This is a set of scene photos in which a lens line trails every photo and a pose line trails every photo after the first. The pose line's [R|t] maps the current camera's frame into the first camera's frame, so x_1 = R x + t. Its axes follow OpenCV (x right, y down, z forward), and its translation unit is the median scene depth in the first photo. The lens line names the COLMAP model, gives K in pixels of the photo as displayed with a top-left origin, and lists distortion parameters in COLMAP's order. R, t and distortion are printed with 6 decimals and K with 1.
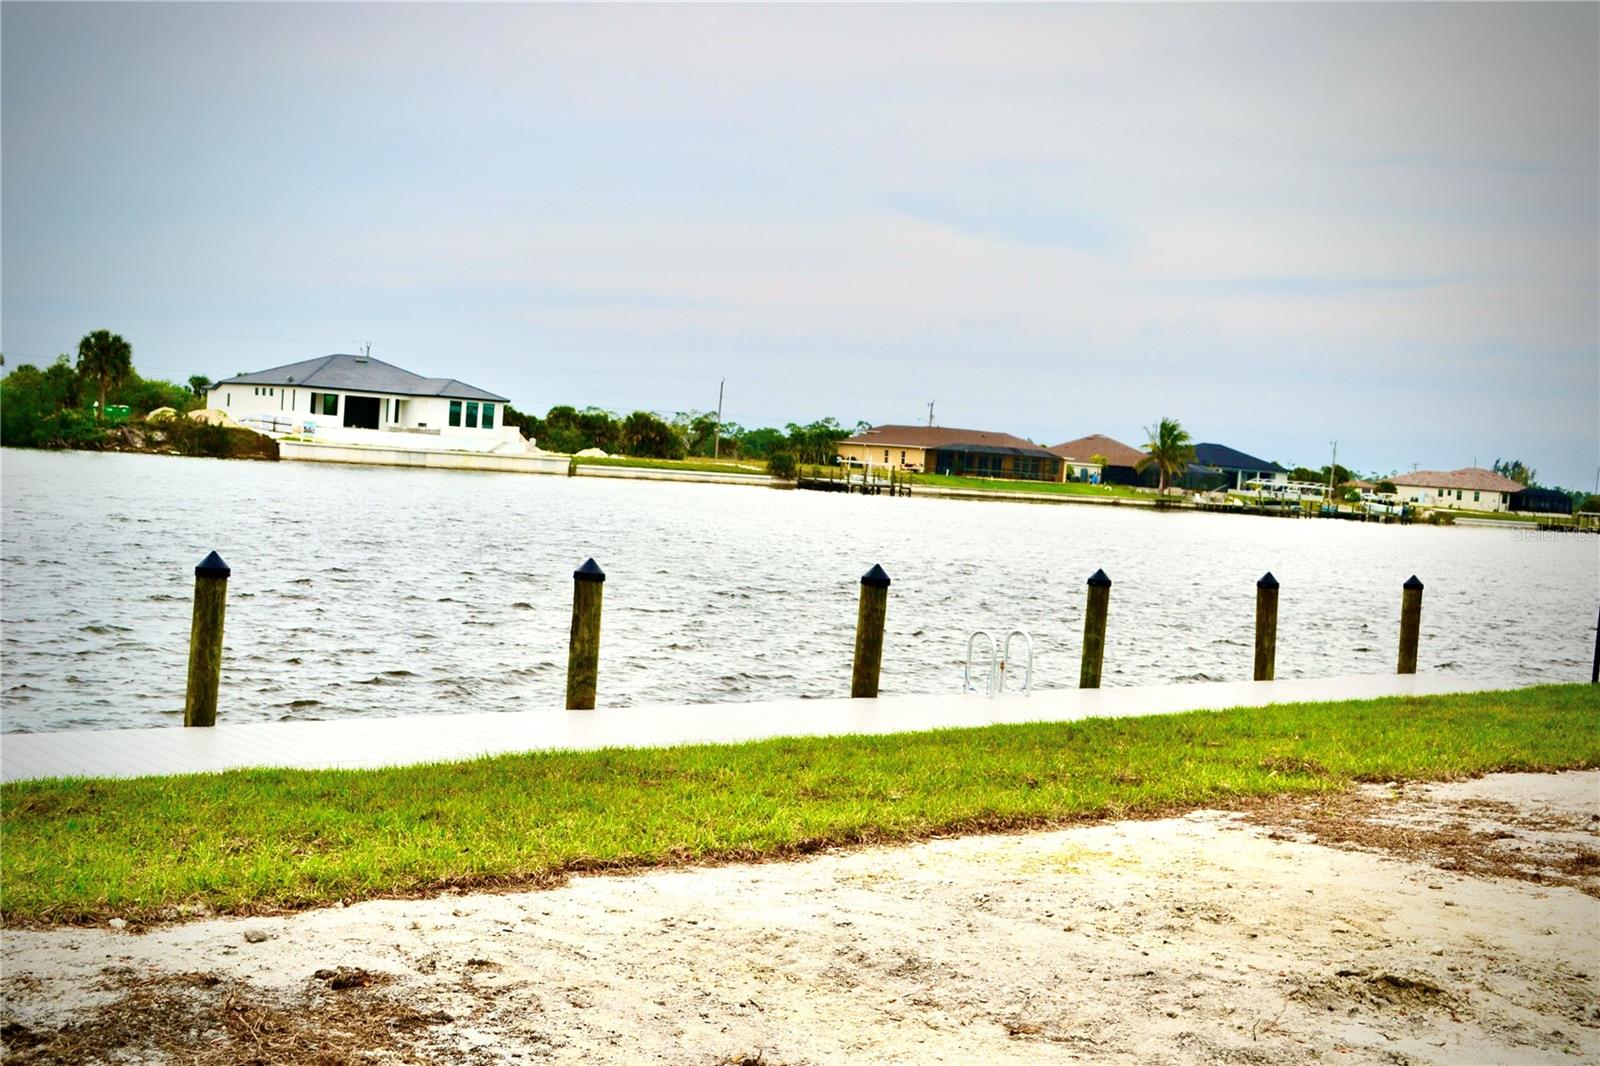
lens RADIAL K [[1942.5, 0, 799.1], [0, 1942.5, 547.8], [0, 0, 1]] dist [-0.040914, 0.000000]
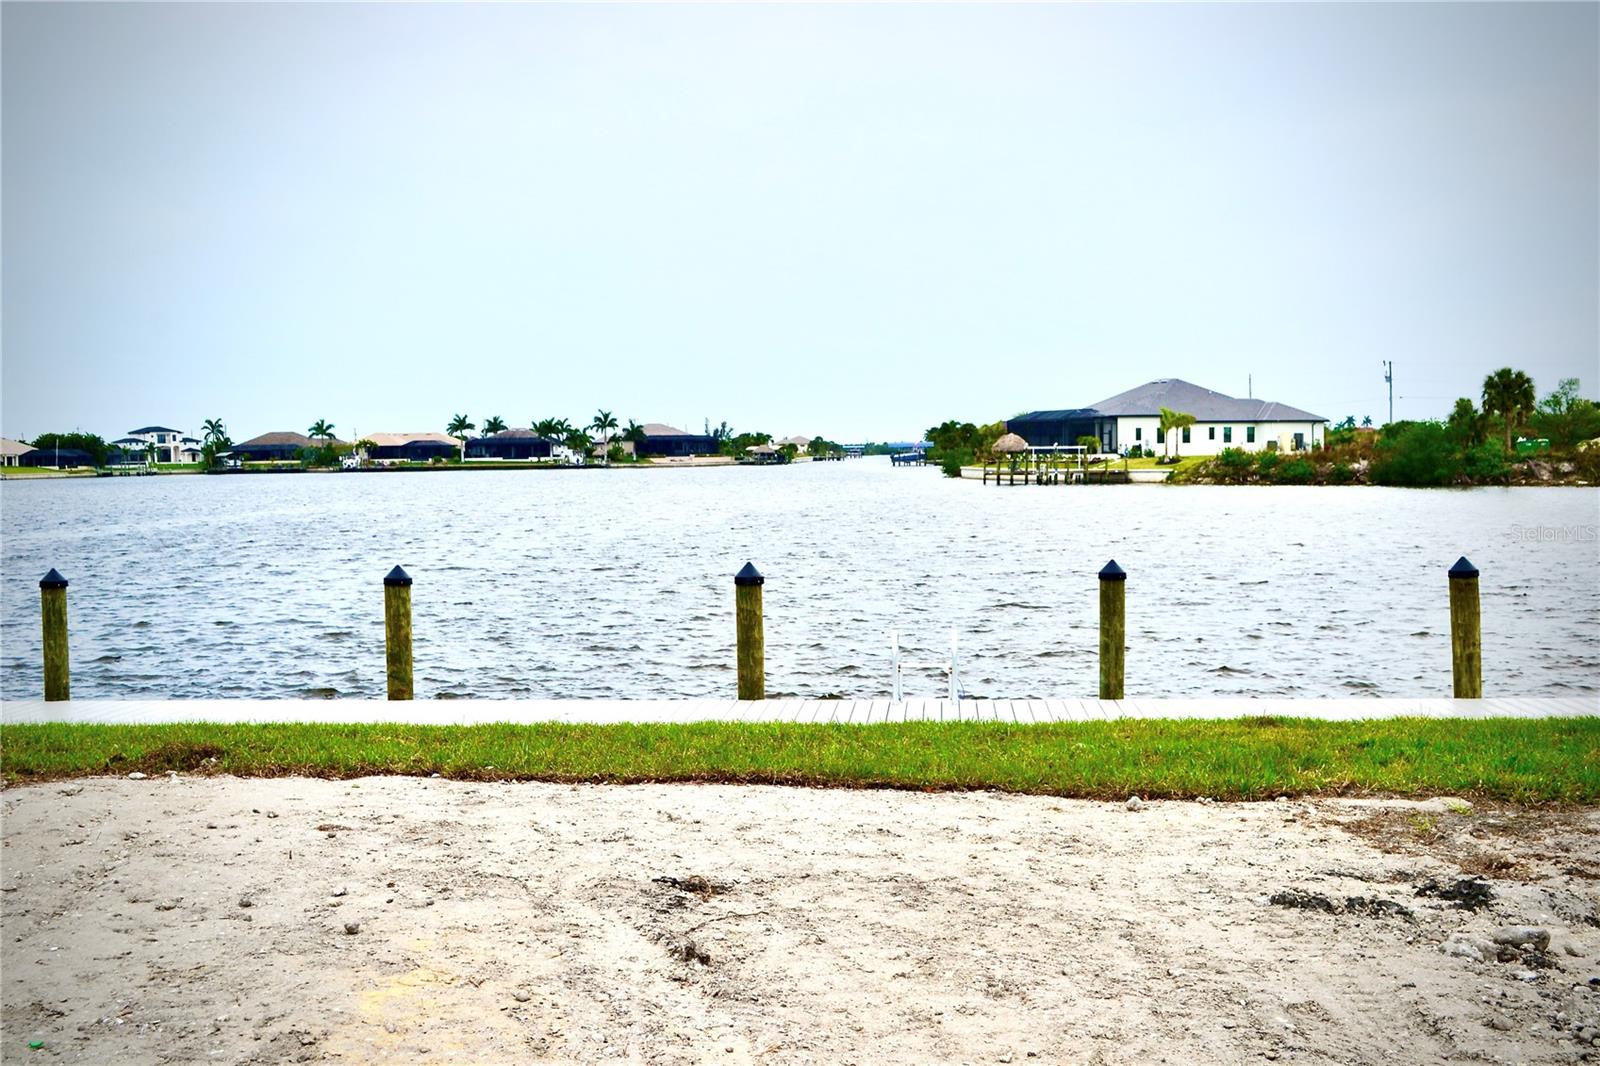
lens RADIAL K [[1872.4, 0, 800.3], [0, 1872.4, 533.6], [0, 0, 1]] dist [-0.050034, 0.000000]
pose [[0.699114, -0.042522, -0.713744, 0.080246], [0.023338, 0.999055, -0.036660, 0.003006], [0.714629, 0.008972, 0.699446, 0.039467]]
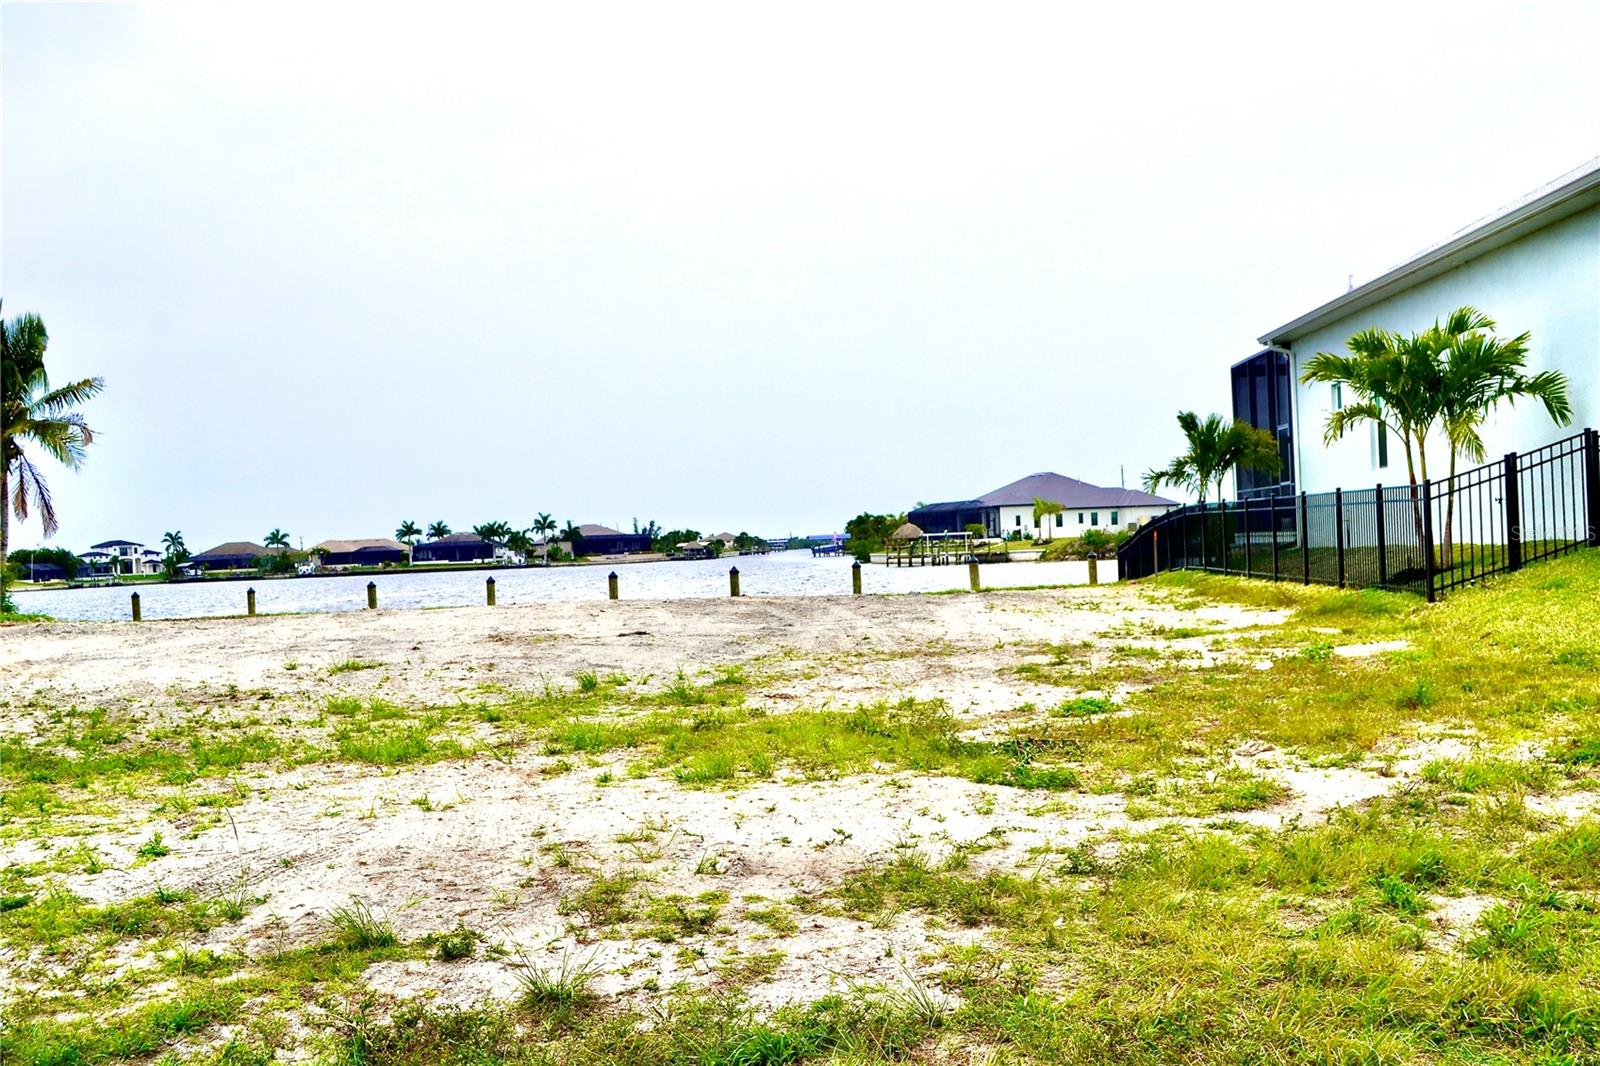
lens RADIAL K [[1872.4, 0, 803.7], [0, 1872.4, 526.3], [0, 0, 1]] dist [-0.050034, 0.000000]
pose [[0.725936, -0.102588, -0.680068, 0.218880], [0.056377, 0.994361, -0.089819, 0.021967], [0.685447, 0.026863, 0.727626, -0.102724]]
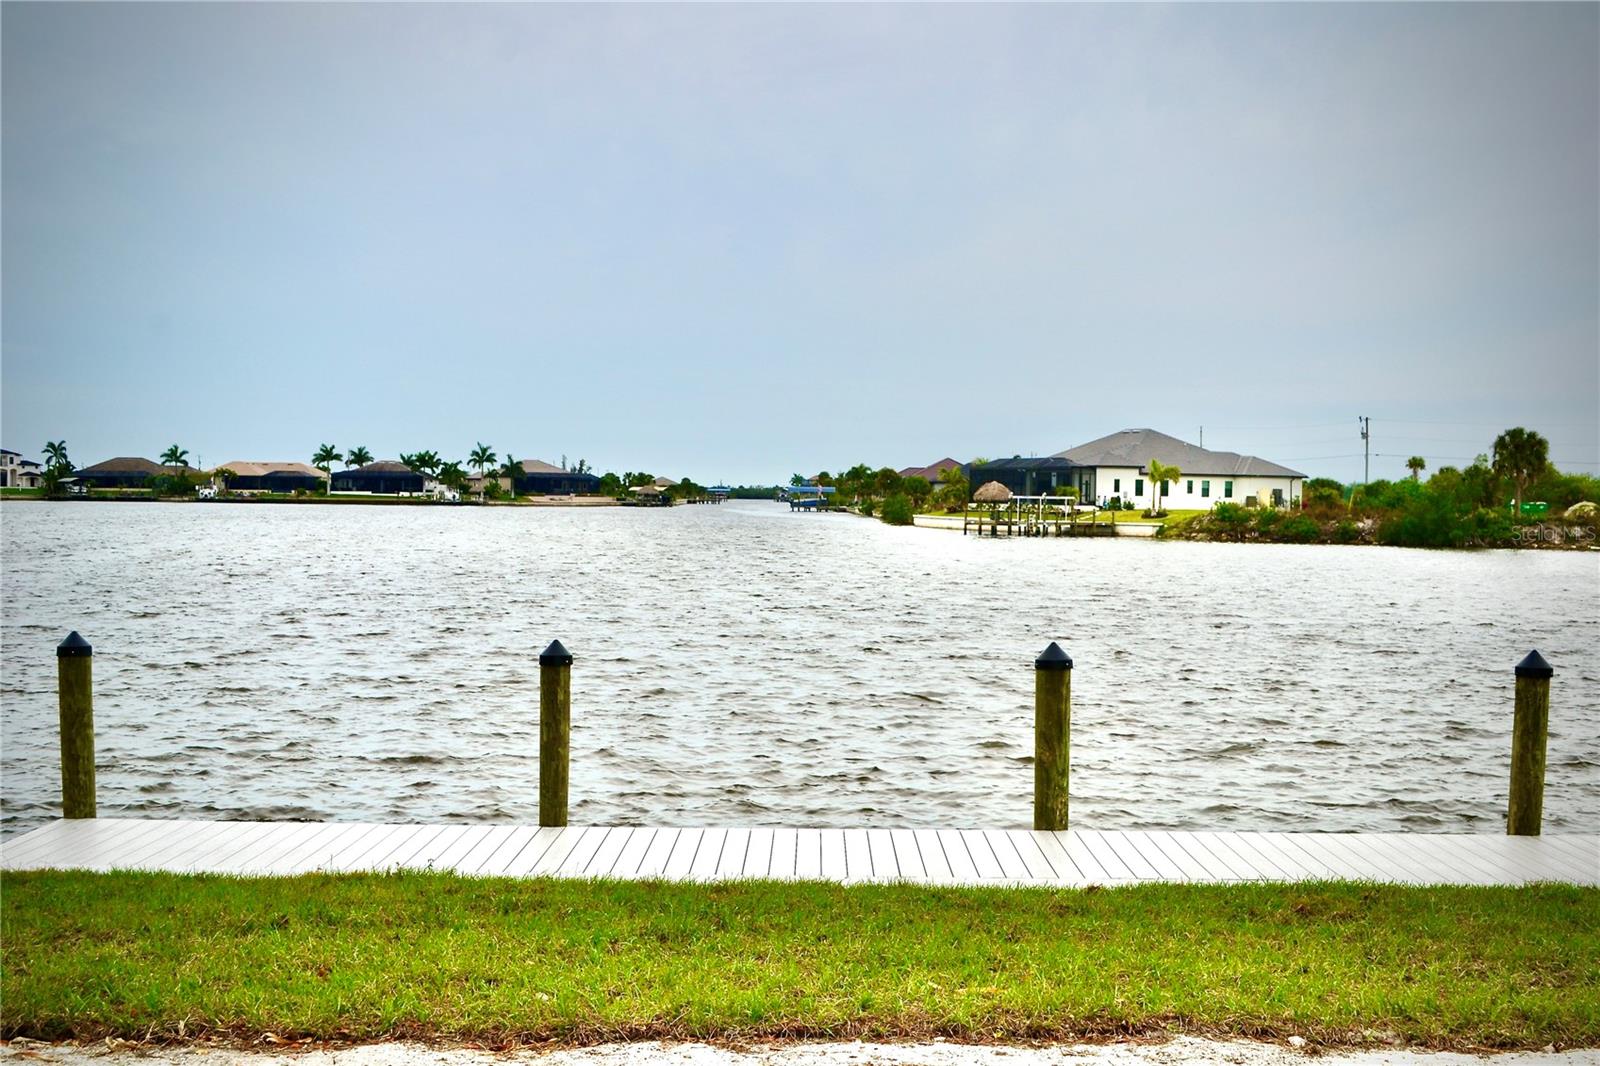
lens RADIAL K [[1942.5, 0, 804.8], [0, 1942.5, 537.8], [0, 0, 1]] dist [-0.040914, 0.000000]
pose [[0.761299, -0.039940, -0.647169, 0.003388], [0.003643, 0.998349, -0.057327, -0.000028], [0.648390, 0.041286, 0.760188, 0.003783]]
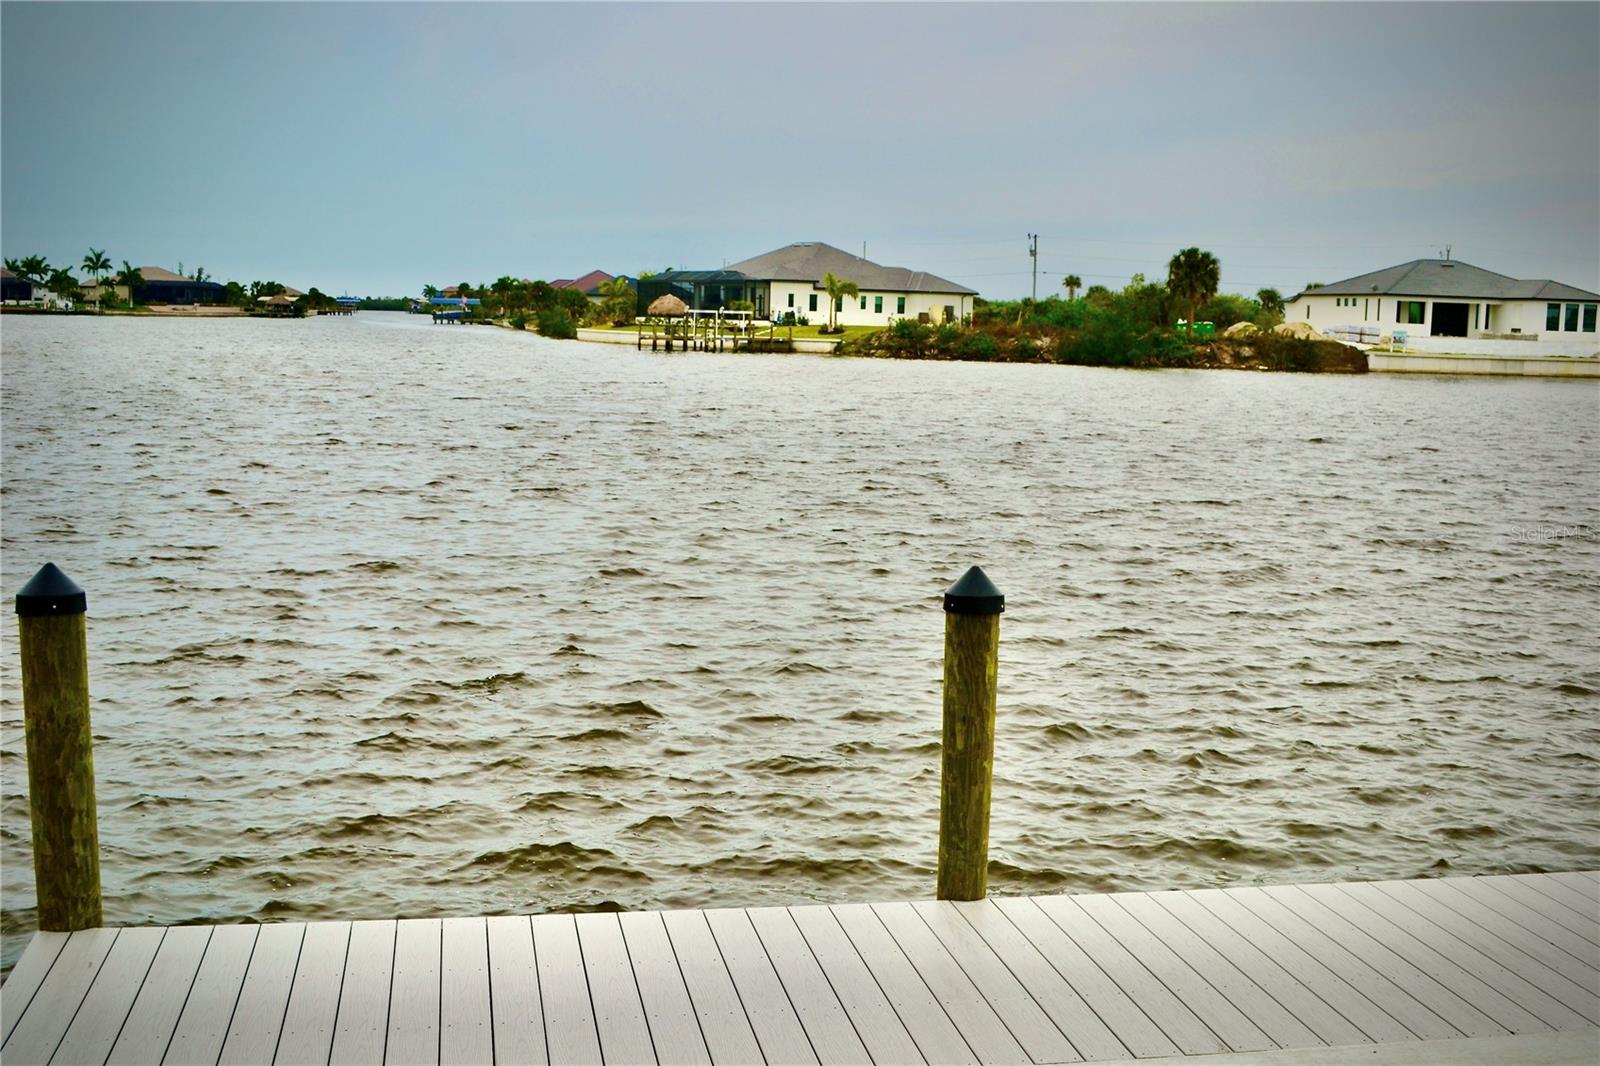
lens RADIAL K [[1942.5, 0, 802.2], [0, 1942.5, 540.5], [0, 0, 1]] dist [-0.040914, 0.000000]
pose [[0.869486, 0.013521, -0.493773, -0.037023], [0.007473, 0.999151, 0.040519, -0.002777], [0.493901, -0.038920, 0.868646, 0.017628]]
